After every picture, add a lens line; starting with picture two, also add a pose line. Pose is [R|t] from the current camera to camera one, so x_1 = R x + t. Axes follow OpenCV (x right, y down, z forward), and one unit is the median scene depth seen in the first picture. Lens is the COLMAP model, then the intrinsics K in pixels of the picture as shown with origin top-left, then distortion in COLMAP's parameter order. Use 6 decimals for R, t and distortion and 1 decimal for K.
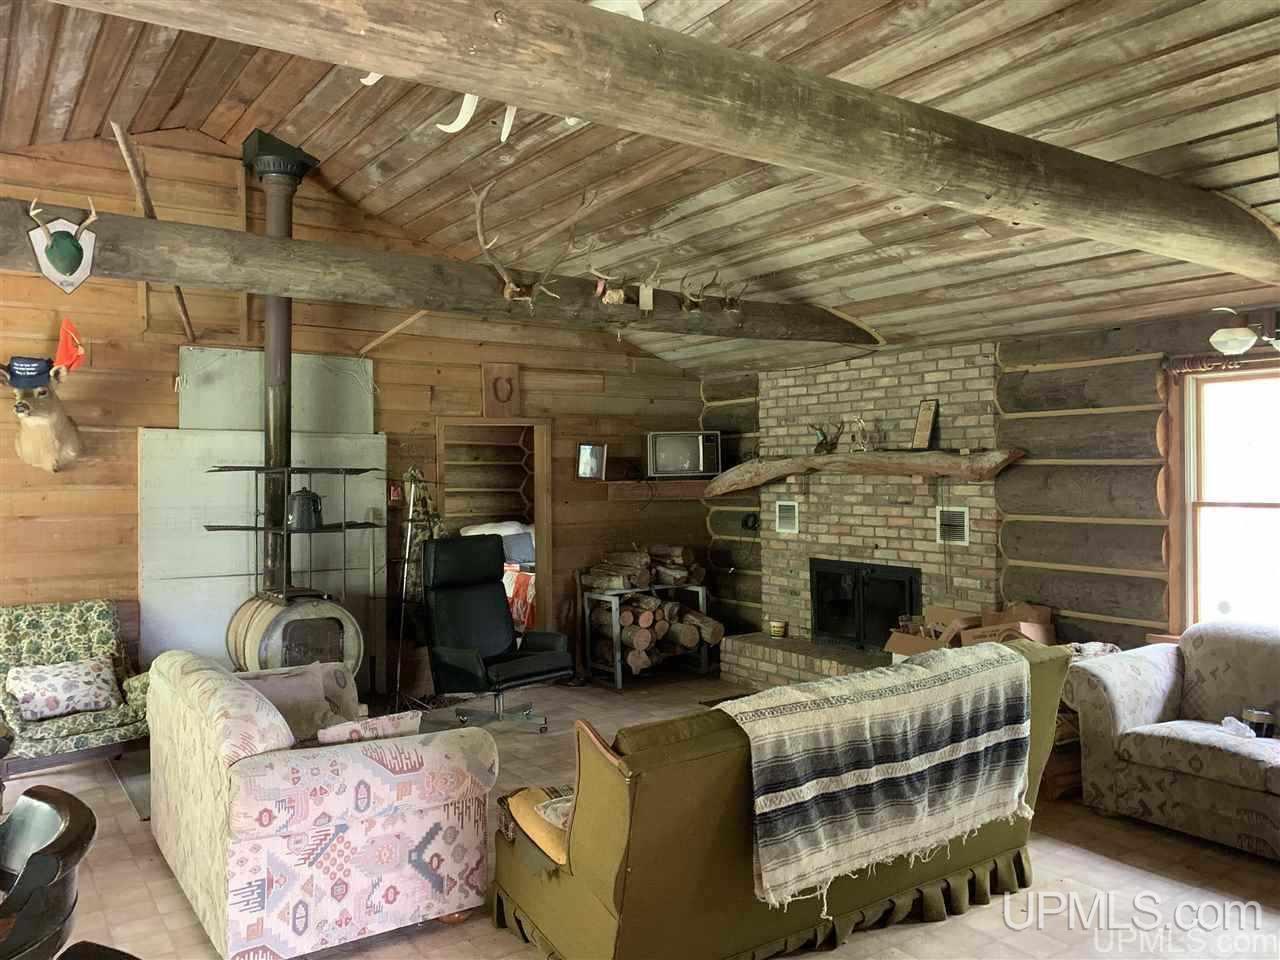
lens RADIAL K [[993.0, 0, 640.0], [0, 993.0, 480.0], [0, 0, 1]] dist [0.024934, -0.004148]
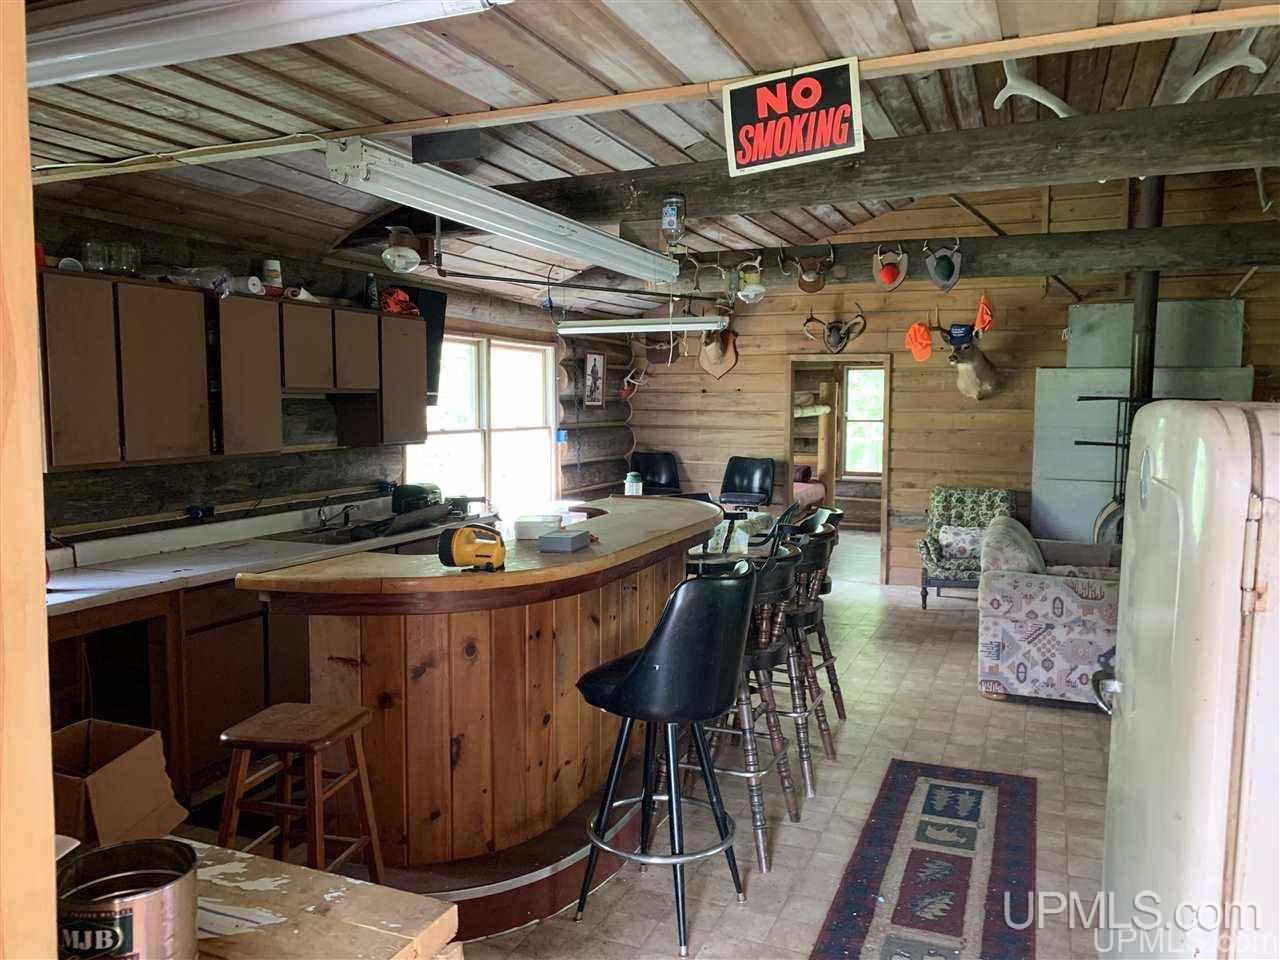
lens RADIAL K [[993.0, 0, 640.0], [0, 993.0, 480.0], [0, 0, 1]] dist [0.024934, -0.004148]
pose [[0.558730, 0.072308, -0.826192, 0.378584], [-0.011686, 0.996780, 0.079335, -0.001069], [0.829267, -0.034672, 0.557775, -0.251031]]
